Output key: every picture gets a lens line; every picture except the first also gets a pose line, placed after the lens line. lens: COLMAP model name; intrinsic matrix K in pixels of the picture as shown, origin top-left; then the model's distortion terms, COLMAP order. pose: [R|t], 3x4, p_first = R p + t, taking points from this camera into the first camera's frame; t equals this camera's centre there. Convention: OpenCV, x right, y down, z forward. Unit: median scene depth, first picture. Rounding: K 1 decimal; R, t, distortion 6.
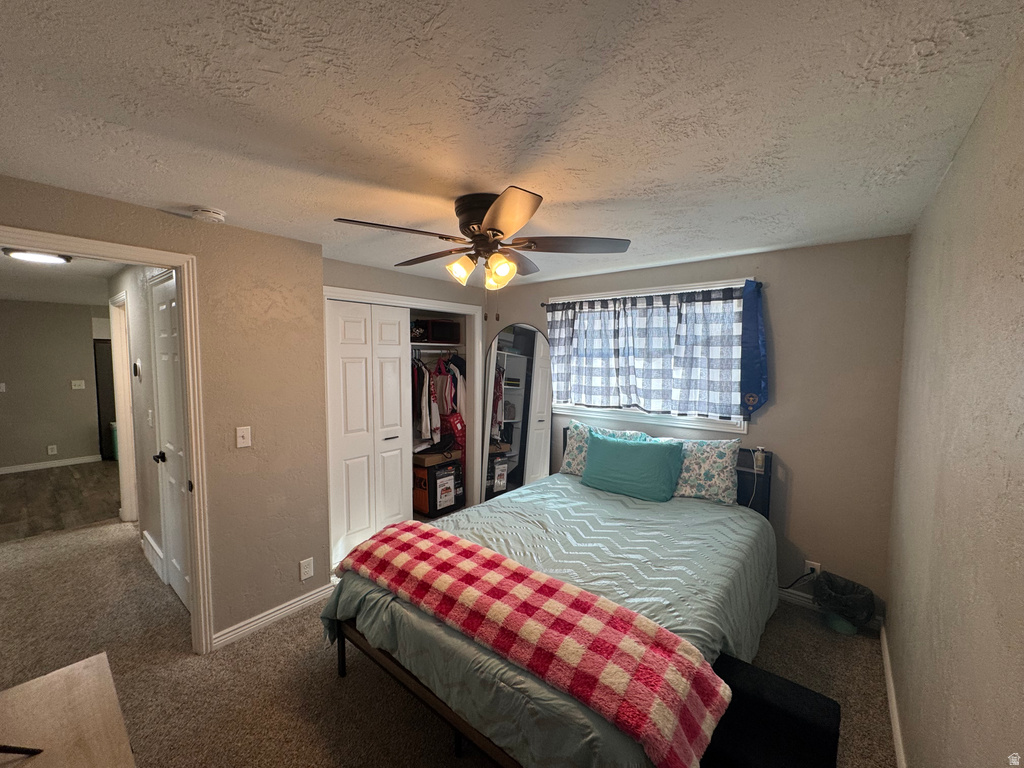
lens RADIAL K [[409.5, 0, 512.3], [0, 409.5, 384.1], [0, 0, 1]] dist [-0.005100, 0.001560]
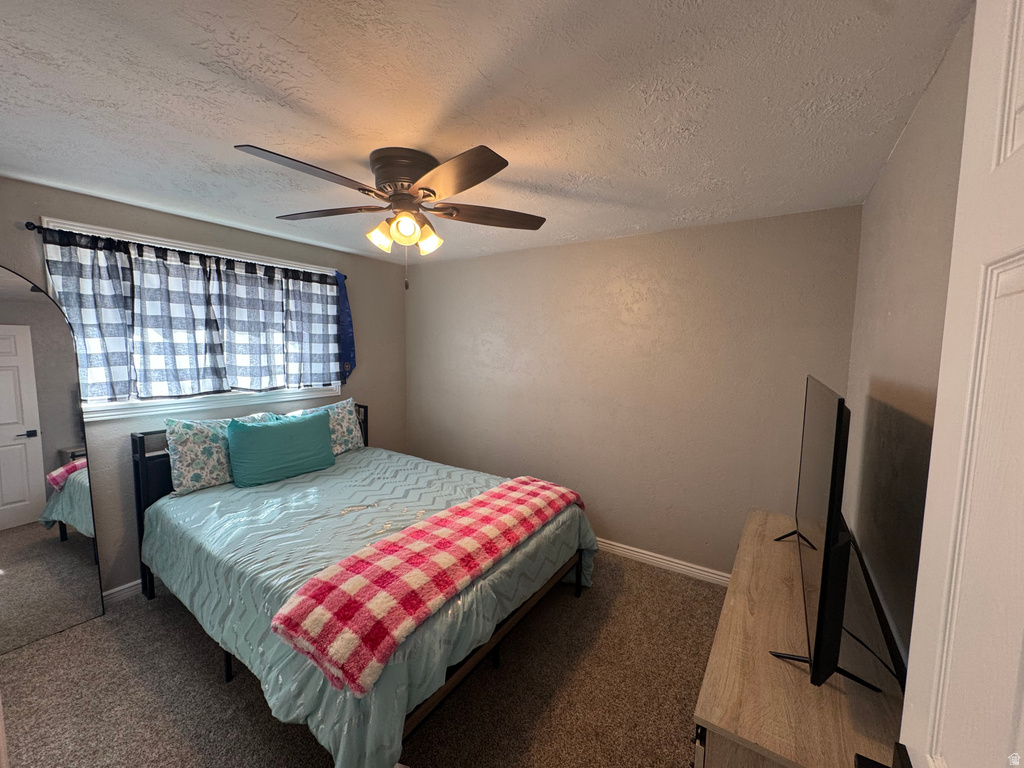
lens RADIAL K [[409.5, 0, 510.9], [0, 409.5, 381.0], [0, 0, 1]] dist [-0.005100, 0.001560]
pose [[-0.098061, -0.089765, 0.991124, -0.693690], [0.058515, 0.993681, 0.095786, -0.009728], [-0.993459, 0.067388, -0.092188, 0.575542]]
